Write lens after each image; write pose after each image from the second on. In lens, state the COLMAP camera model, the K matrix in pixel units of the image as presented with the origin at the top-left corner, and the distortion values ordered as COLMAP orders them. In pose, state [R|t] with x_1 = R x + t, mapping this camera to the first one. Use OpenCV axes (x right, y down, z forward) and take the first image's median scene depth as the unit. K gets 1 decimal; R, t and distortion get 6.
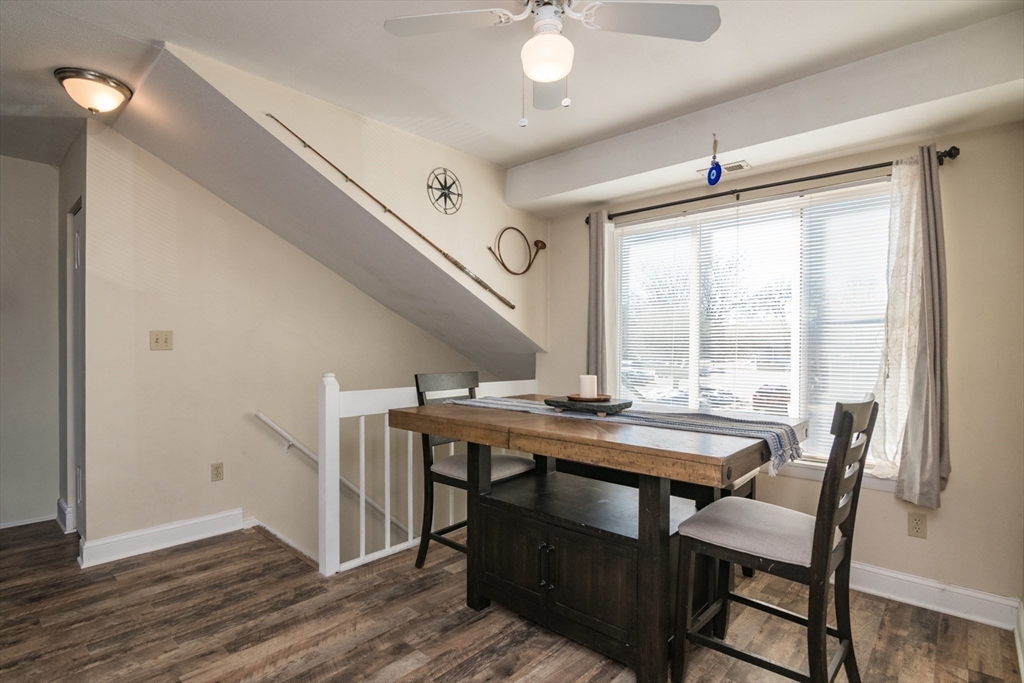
lens RADIAL K [[506.7, 0, 511.4], [0, 506.7, 354.1], [0, 0, 1]] dist [0.000260, 0.000225]
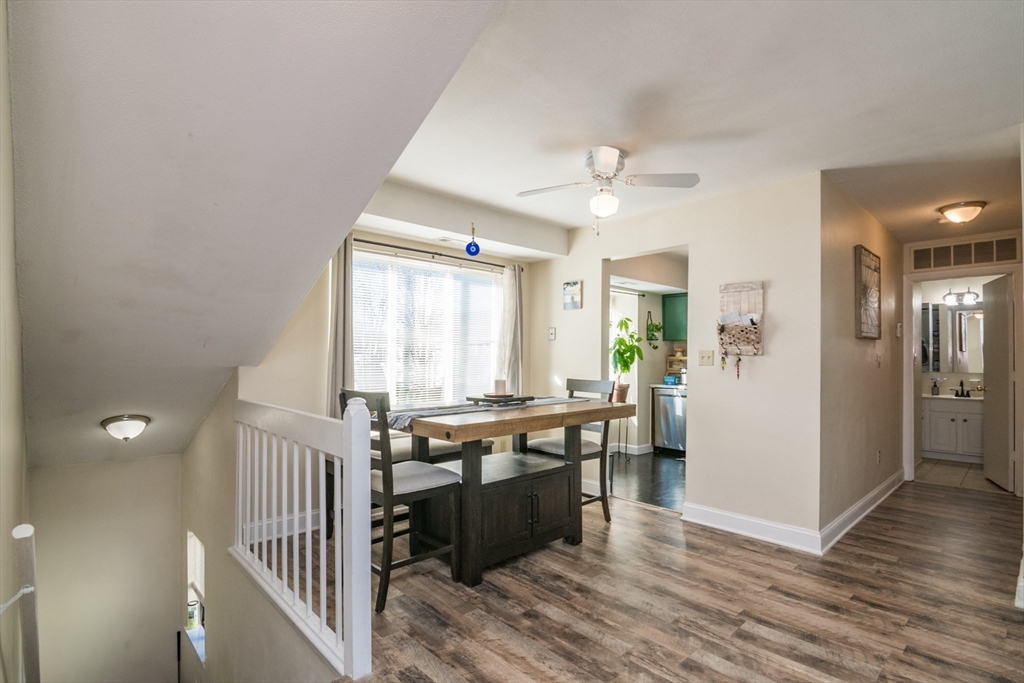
lens RADIAL K [[489.0, 0, 509.6], [0, 489.0, 357.0], [0, 0, 1]] dist [-0.000260, -0.000097]
pose [[0.089604, -0.006912, 0.995953, -1.170639], [0.012726, 0.999902, 0.005795, -0.029340], [-0.995896, 0.012155, 0.089683, 0.803522]]
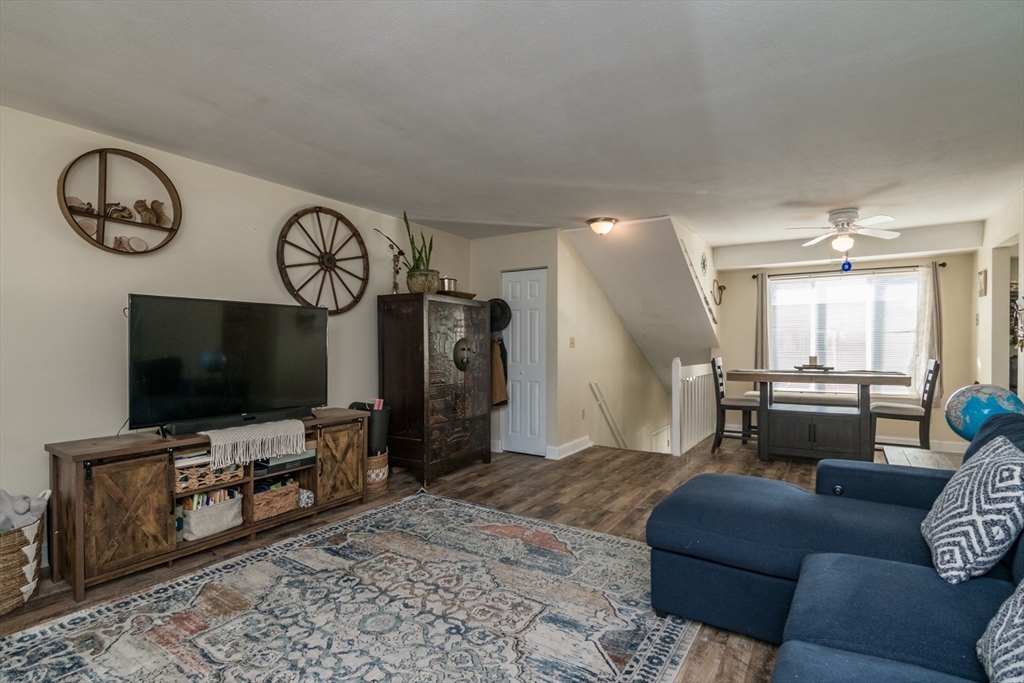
lens RADIAL K [[505.6, 0, 505.4], [0, 505.6, 342.3], [0, 0, 1]] dist [-0.001832, -0.000786]
pose [[0.987887, -0.010290, 0.154832, -1.540093], [0.012768, 0.999806, -0.015020, -0.004112], [-0.154647, 0.016815, 0.987827, -1.038330]]
